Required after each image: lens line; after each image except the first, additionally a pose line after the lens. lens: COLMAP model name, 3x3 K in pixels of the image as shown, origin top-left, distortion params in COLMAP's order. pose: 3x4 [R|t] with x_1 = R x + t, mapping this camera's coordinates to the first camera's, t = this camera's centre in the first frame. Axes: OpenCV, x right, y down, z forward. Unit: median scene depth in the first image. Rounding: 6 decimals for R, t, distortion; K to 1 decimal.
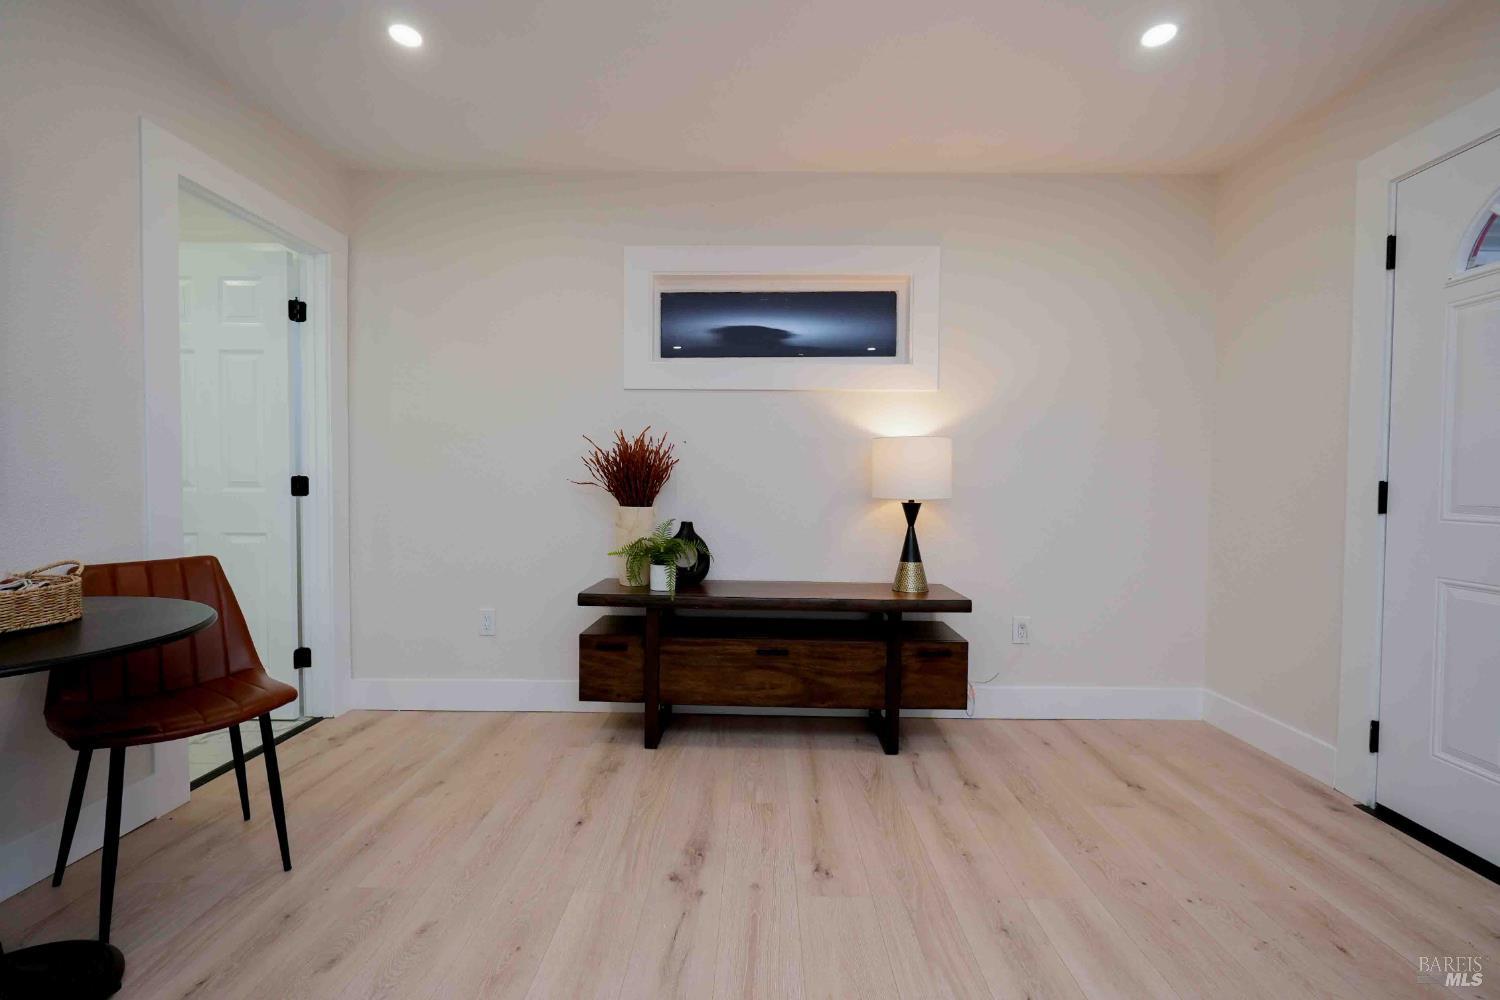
lens RADIAL K [[637.5, 0, 752.3], [0, 637.5, 496.1], [0, 0, 1]] dist [-0.017967, 0.007442]
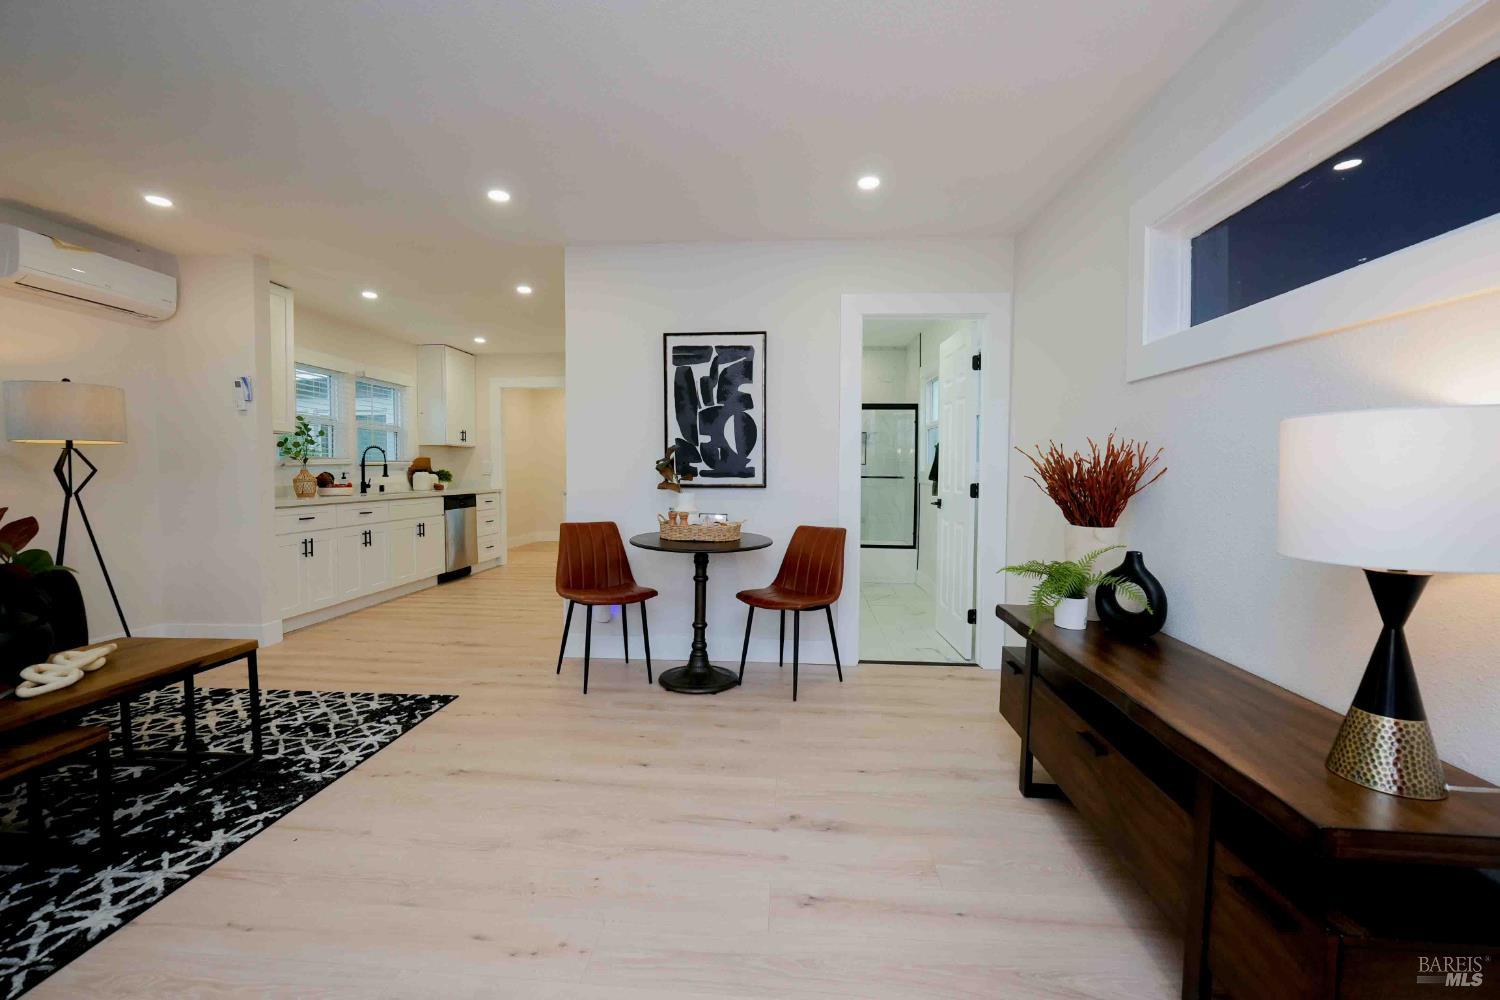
lens RADIAL K [[622.5, 0, 751.2], [0, 622.5, 500.5], [0, 0, 1]] dist [-0.022299, 0.006744]
pose [[-0.052270, 0.040037, -0.997830, 0.714856], [-0.033415, 0.998566, 0.041817, -0.040232], [0.998074, 0.035528, -0.050858, 0.647480]]
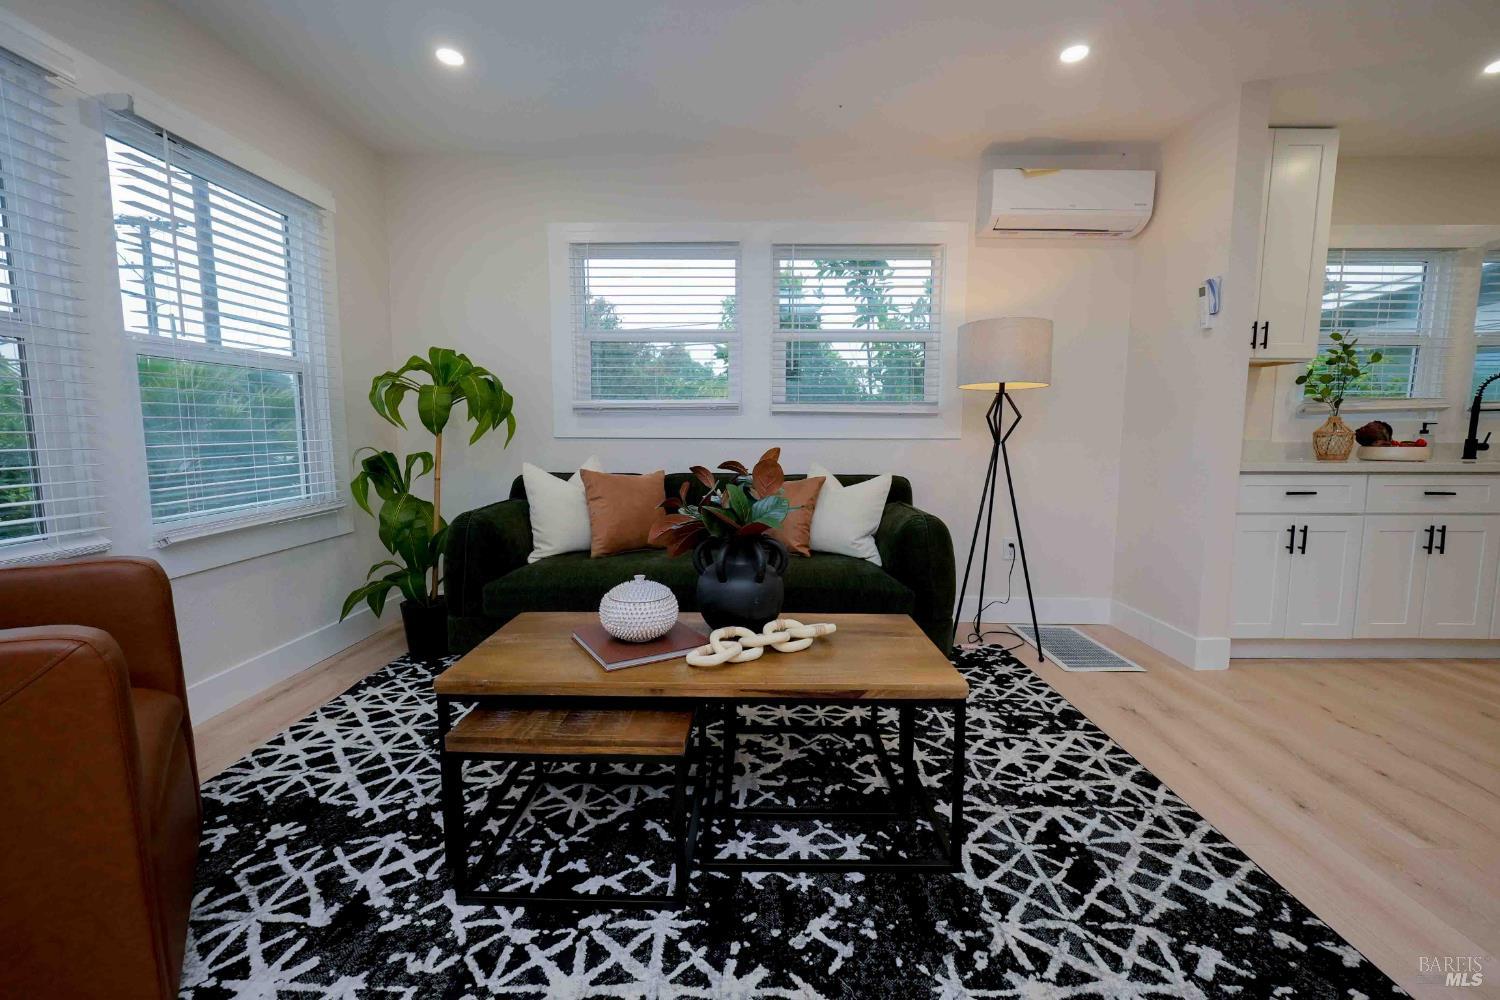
lens RADIAL K [[624.5, 0, 751.5], [0, 624.5, 497.5], [0, 0, 1]] dist [-0.019889, 0.006510]
pose [[-0.999972, -0.007134, -0.002438, 0.027644], [-0.007397, 0.990874, 0.134588, -0.007694], [0.001456, 0.134602, -0.990899, 0.394358]]
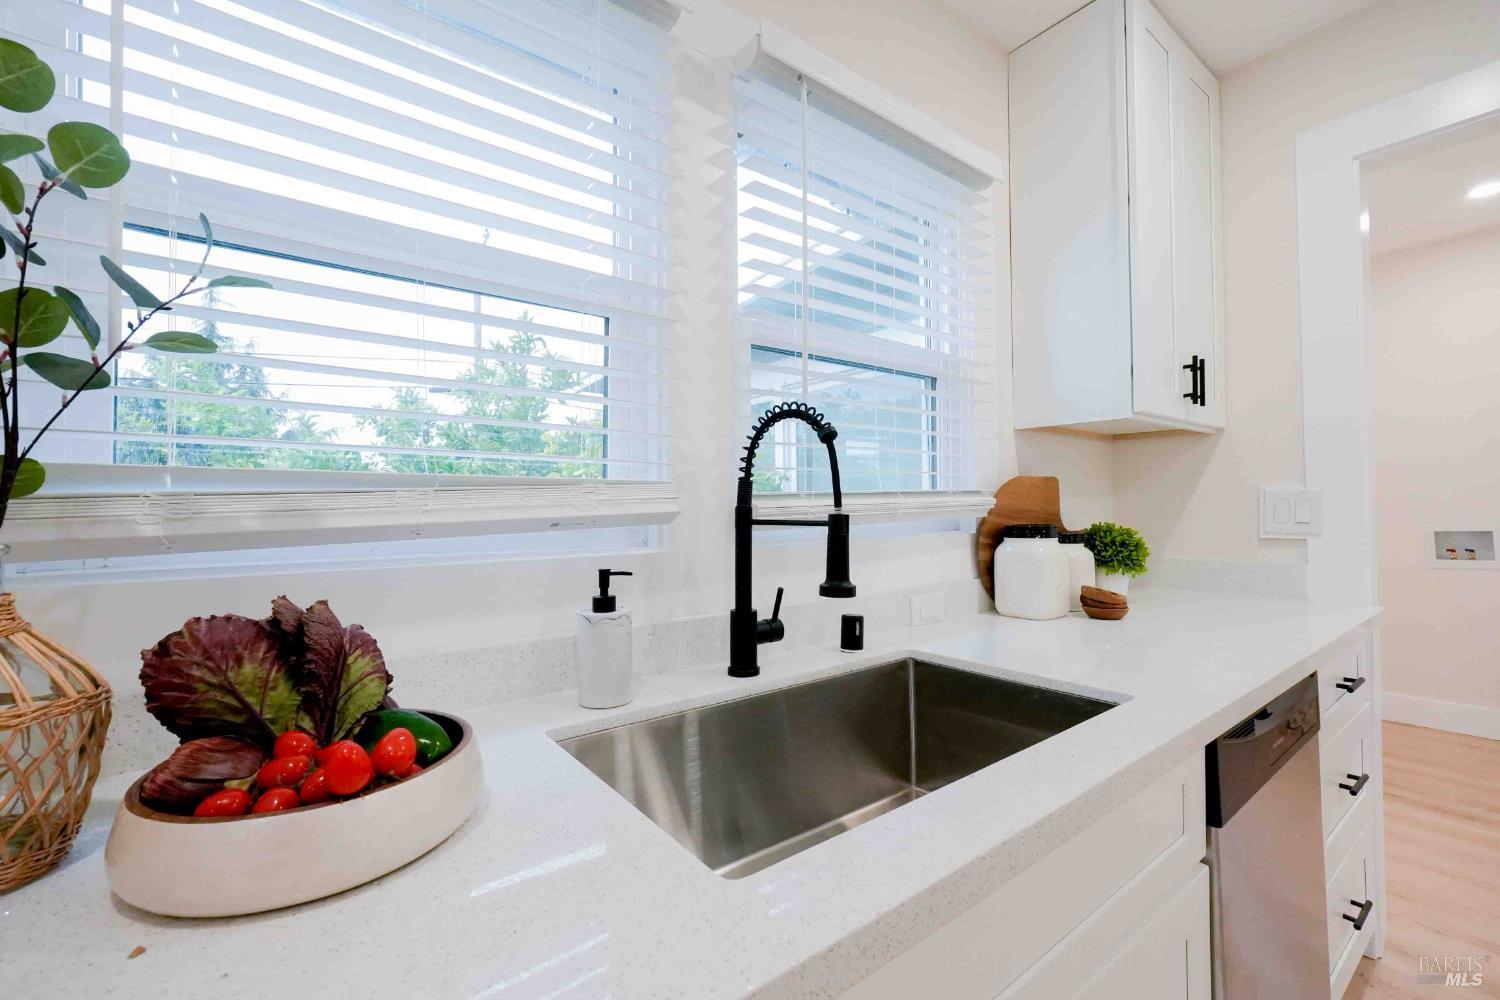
lens RADIAL K [[631.4, 0, 750.3], [0, 631.4, 496.3], [0, 0, 1]] dist [-0.018616, 0.005964]
pose [[-0.787253, -0.006828, -0.616592, -1.224009], [-0.012980, 0.999901, 0.005500, -0.045219], [0.616493, 0.012333, -0.787264, -0.560986]]
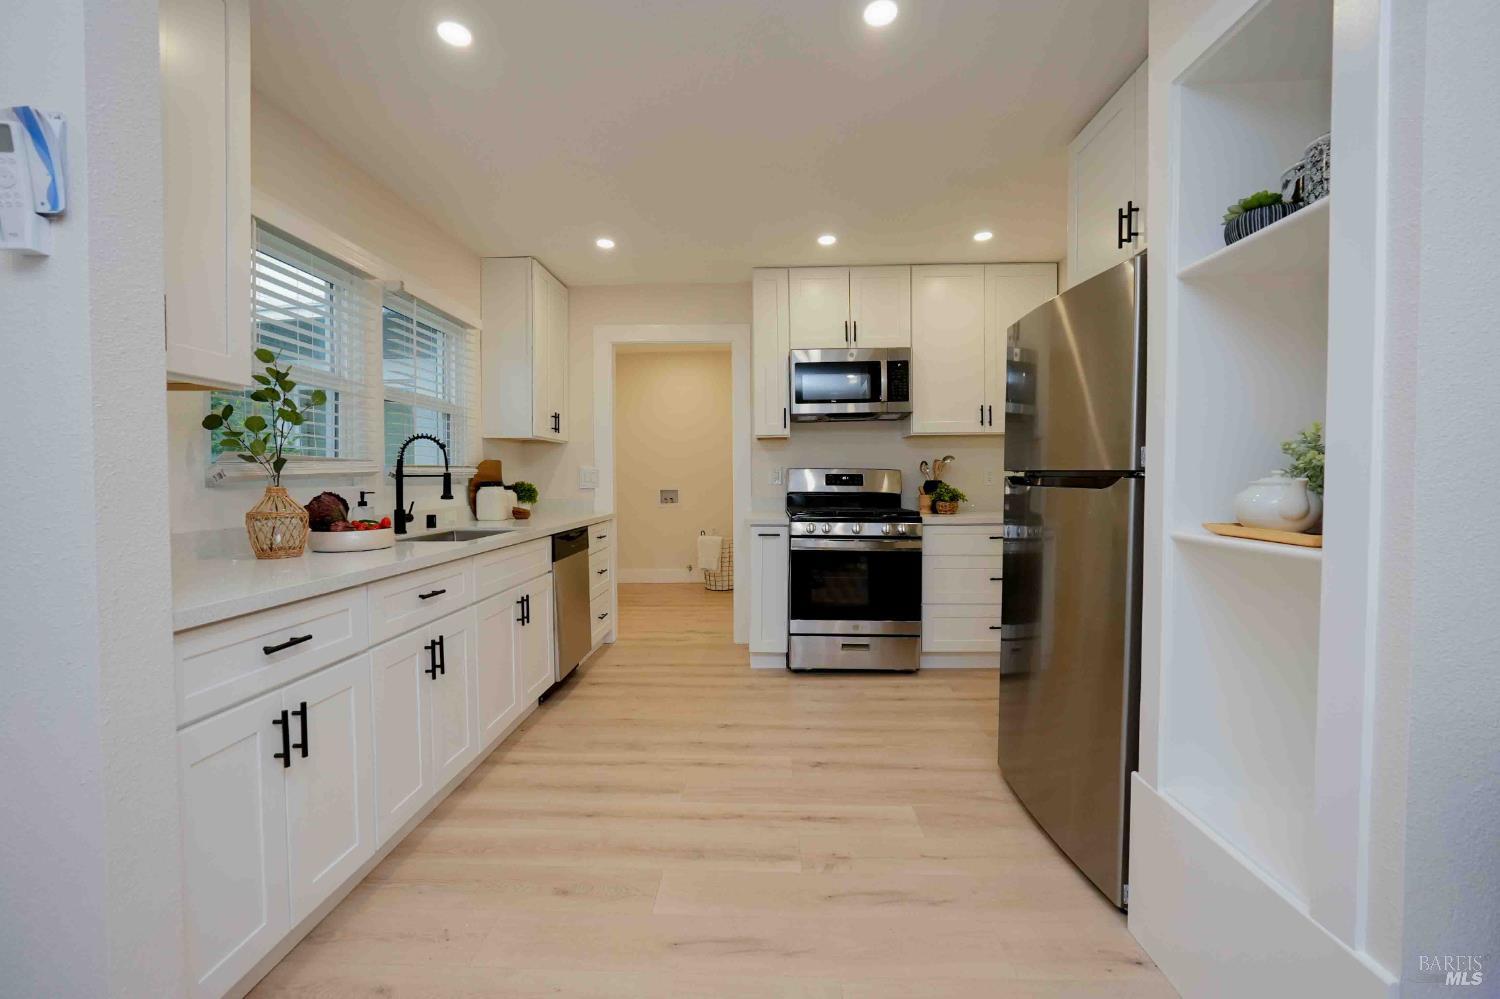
lens RADIAL K [[631.4, 0, 751.0], [0, 631.4, 496.8], [0, 0, 1]] dist [-0.017864, 0.006722]
pose [[-0.017258, 0.024149, -0.999559, -0.389886], [-0.028211, 0.999299, 0.024630, -0.033838], [0.999453, 0.028624, -0.016565, -0.261011]]
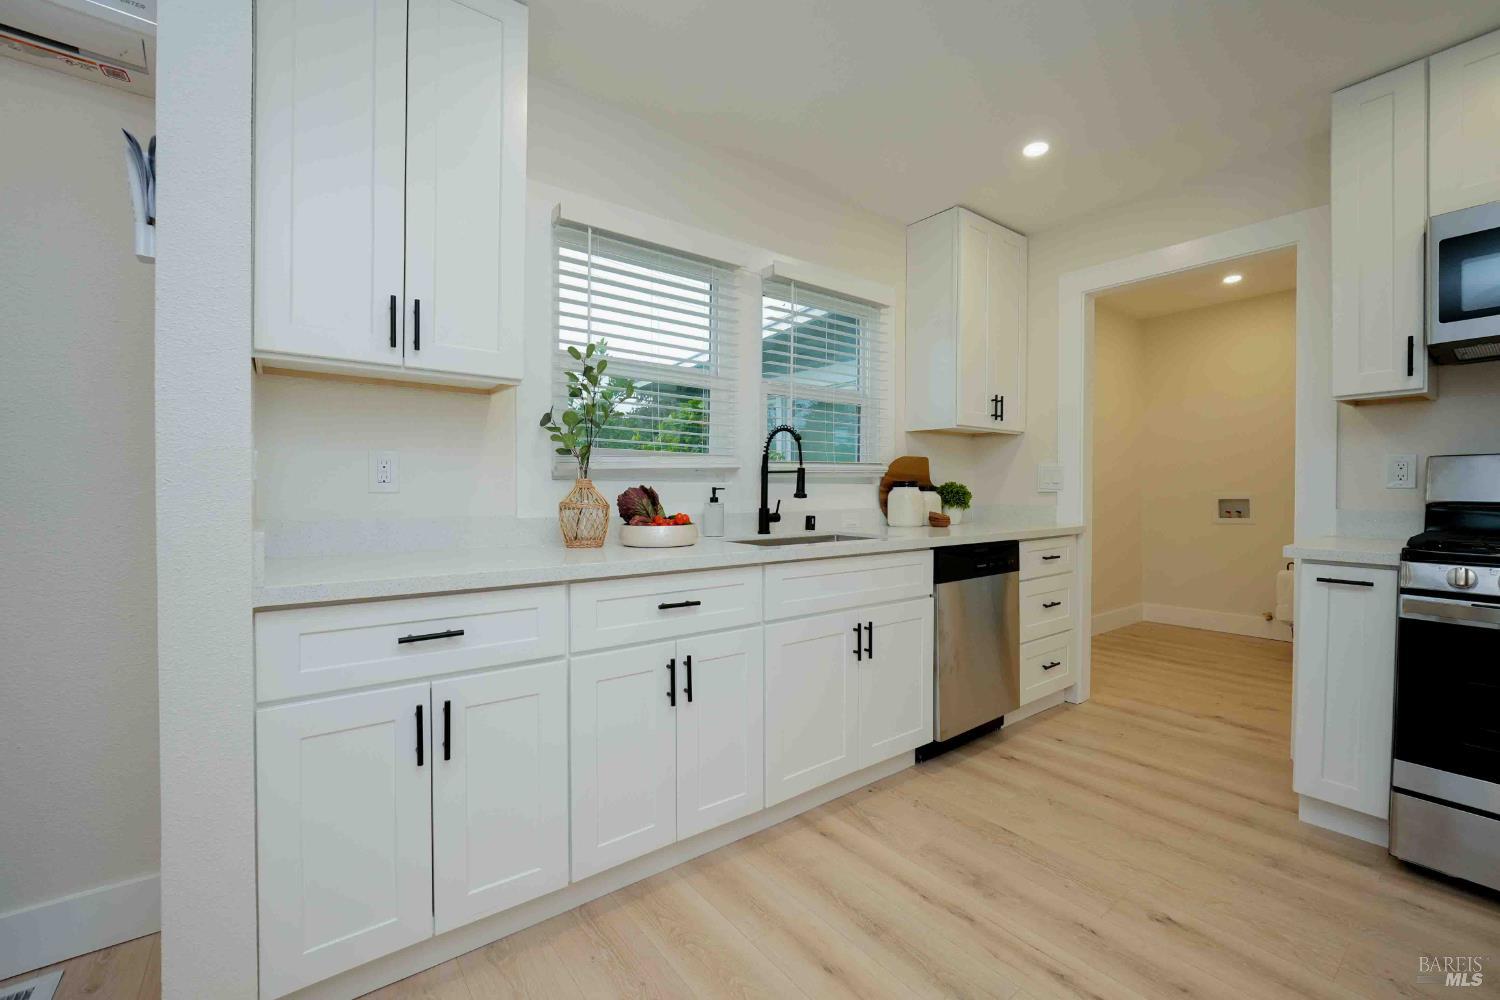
lens RADIAL K [[624.5, 0, 751.5], [0, 624.5, 497.5], [0, 0, 1]] dist [-0.019889, 0.006510]
pose [[-0.785244, 0.002046, -0.619183, -0.829224], [-0.025594, 0.999033, 0.035759, -0.020482], [0.618658, 0.043927, -0.784432, -0.103385]]
